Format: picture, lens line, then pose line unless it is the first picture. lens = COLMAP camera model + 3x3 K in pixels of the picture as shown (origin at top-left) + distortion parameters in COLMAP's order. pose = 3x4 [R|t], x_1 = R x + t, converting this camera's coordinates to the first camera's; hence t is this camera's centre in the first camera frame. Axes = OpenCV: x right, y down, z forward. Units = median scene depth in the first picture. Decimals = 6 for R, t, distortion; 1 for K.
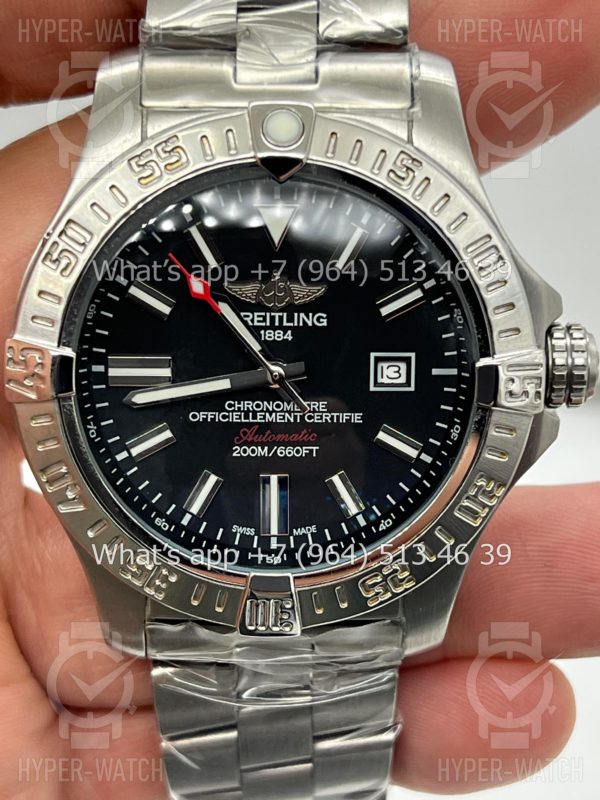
lens RADIAL K [[1844.2, 0, 300.0], [0, 1844.2, 400.0], [0, 0, 1]] dist [0.163235, 0.315330]
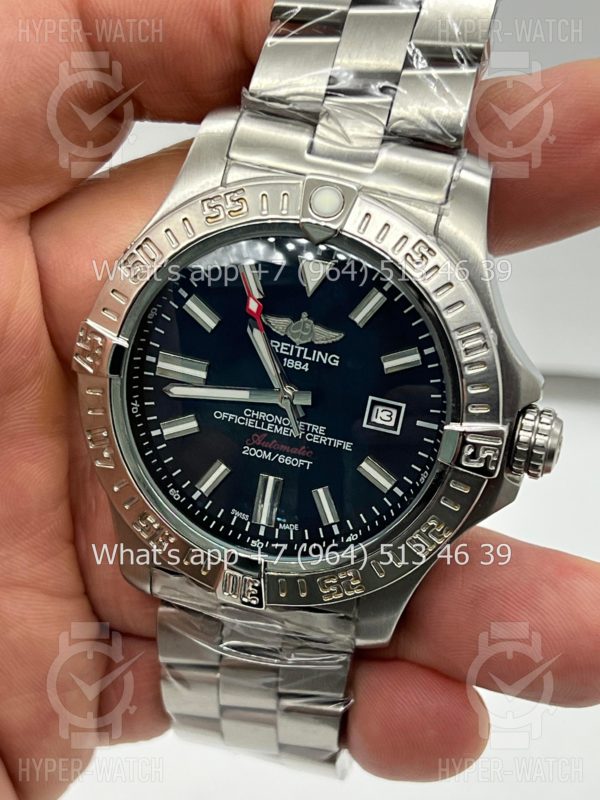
lens RADIAL K [[1844.2, 0, 300.0], [0, 1844.2, 400.0], [0, 0, 1]] dist [0.163235, 0.315330]
pose [[0.960623, 0.223087, -0.165638, 0.193625], [-0.215436, 0.974481, 0.063038, -0.088742], [0.175474, -0.024872, 0.984170, -0.186026]]
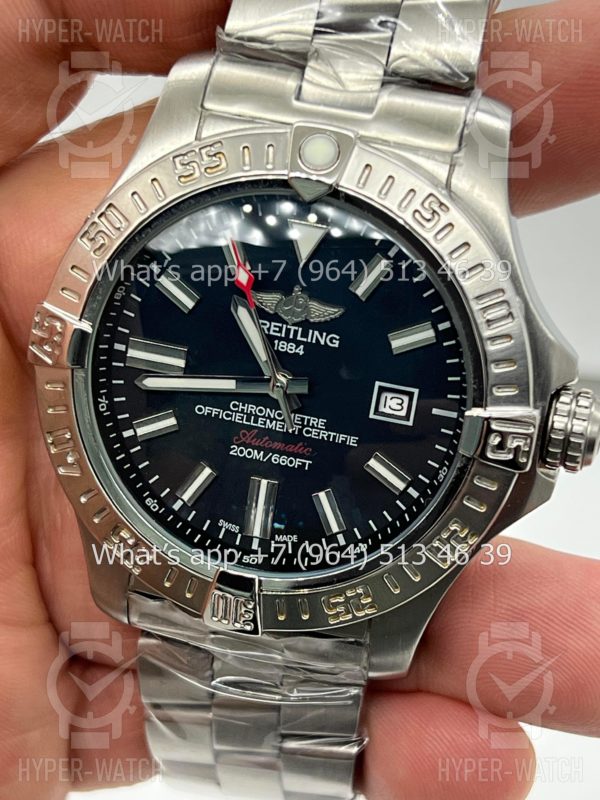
lens RADIAL K [[1844.2, 0, 300.0], [0, 1844.2, 400.0], [0, 0, 1]] dist [0.163235, 0.315330]
pose [[0.966733, 0.190230, -0.170994, 0.174288], [-0.186715, 0.981733, 0.036565, -0.044927], [0.174826, -0.003421, 0.984593, -0.015062]]
